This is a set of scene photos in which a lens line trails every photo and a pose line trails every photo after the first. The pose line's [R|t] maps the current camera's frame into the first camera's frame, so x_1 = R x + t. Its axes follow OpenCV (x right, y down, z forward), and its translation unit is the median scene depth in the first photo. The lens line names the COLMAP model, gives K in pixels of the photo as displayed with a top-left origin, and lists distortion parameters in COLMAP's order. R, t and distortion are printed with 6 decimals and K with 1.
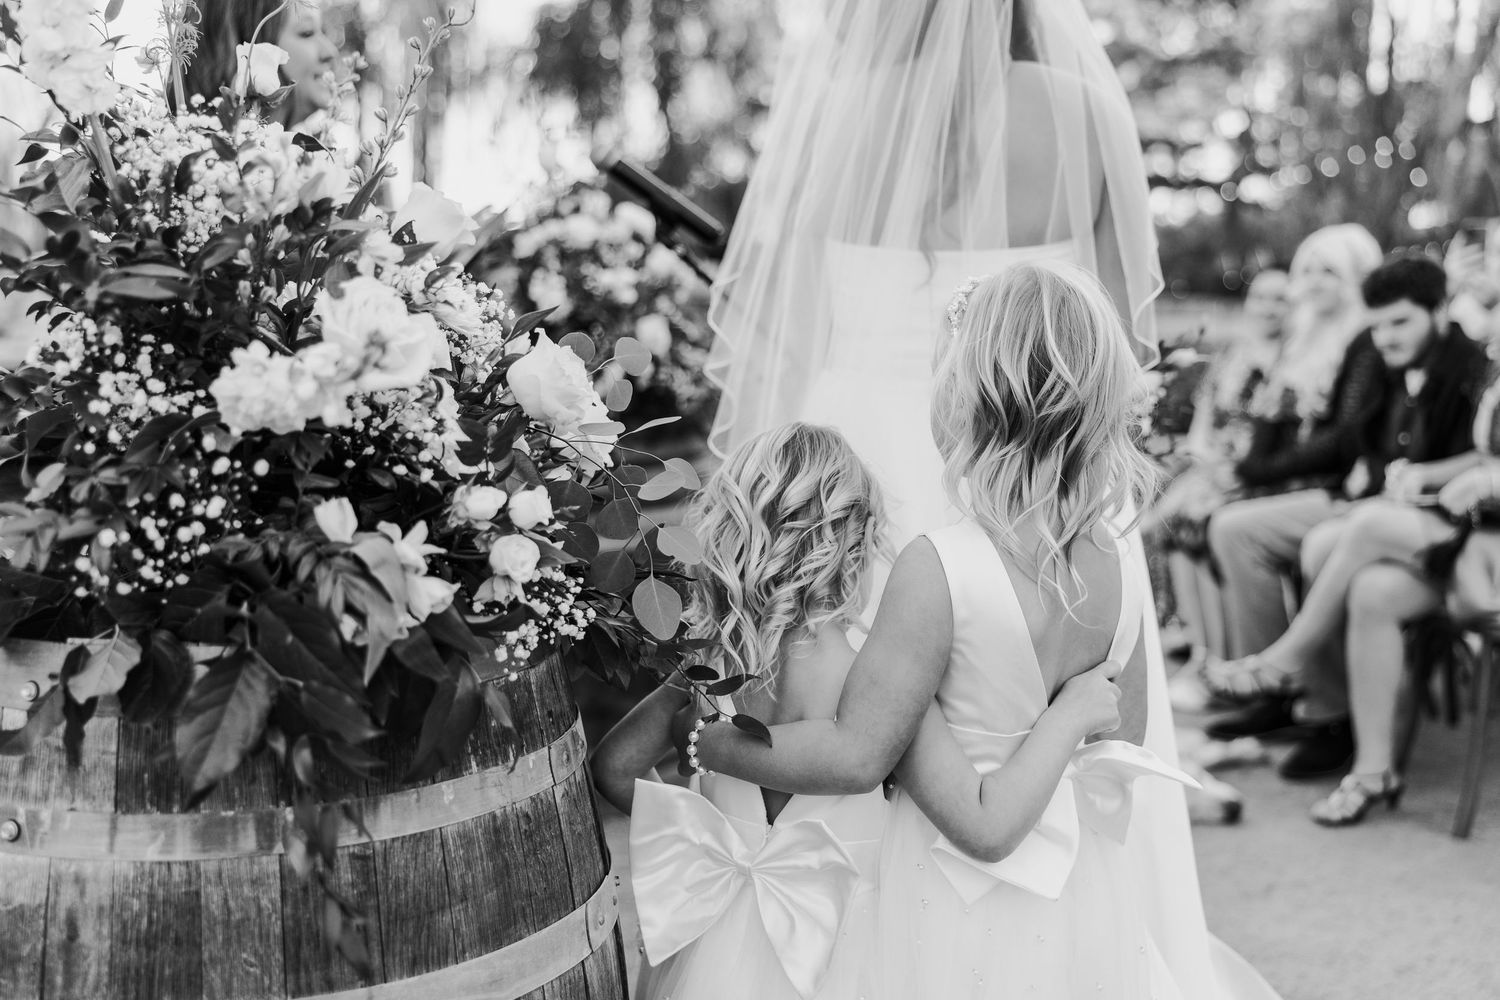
lens RADIAL K [[1728.3, 0, 748.1], [0, 1728.3, 497.6], [0, 0, 1]] dist [-0.006613, 0.000000]
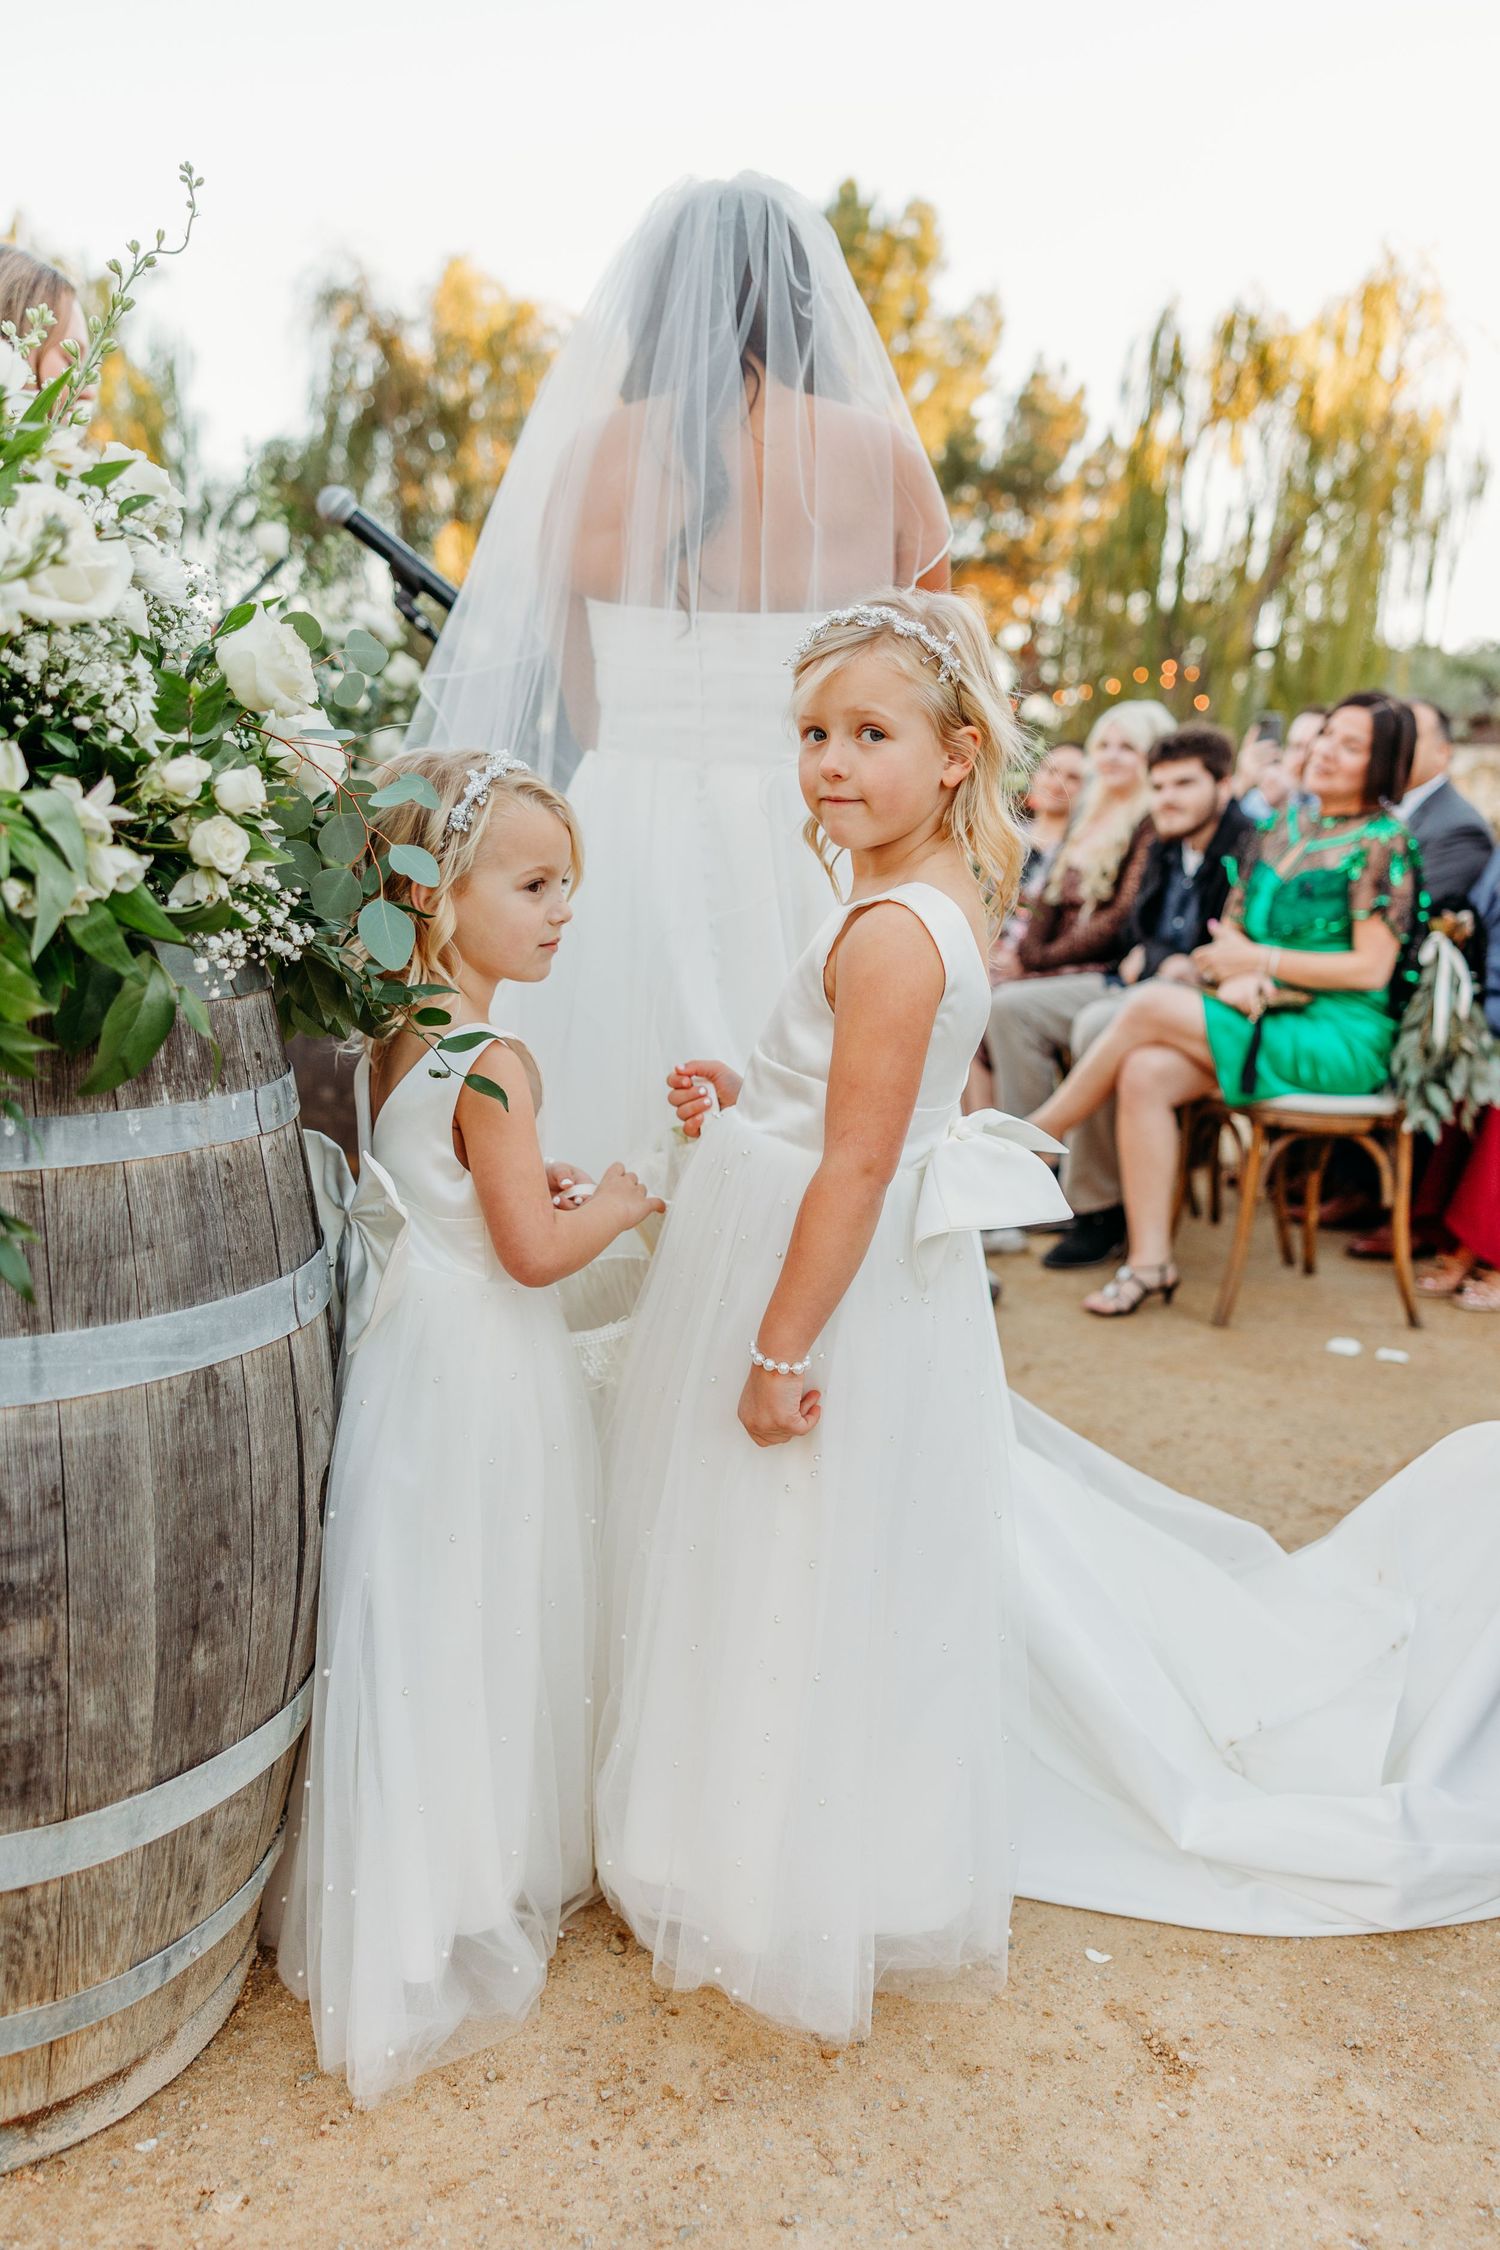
lens RADIAL K [[1853.5, 0, 755.4], [0, 1853.5, 1129.9], [0, 0, 1]] dist [0.008103, -0.030588]
pose [[0.988877, 0.031862, 0.145283, -0.000914], [-0.040583, 0.997522, 0.057463, 0.100607], [-0.143092, -0.062720, 0.987720, 0.036631]]
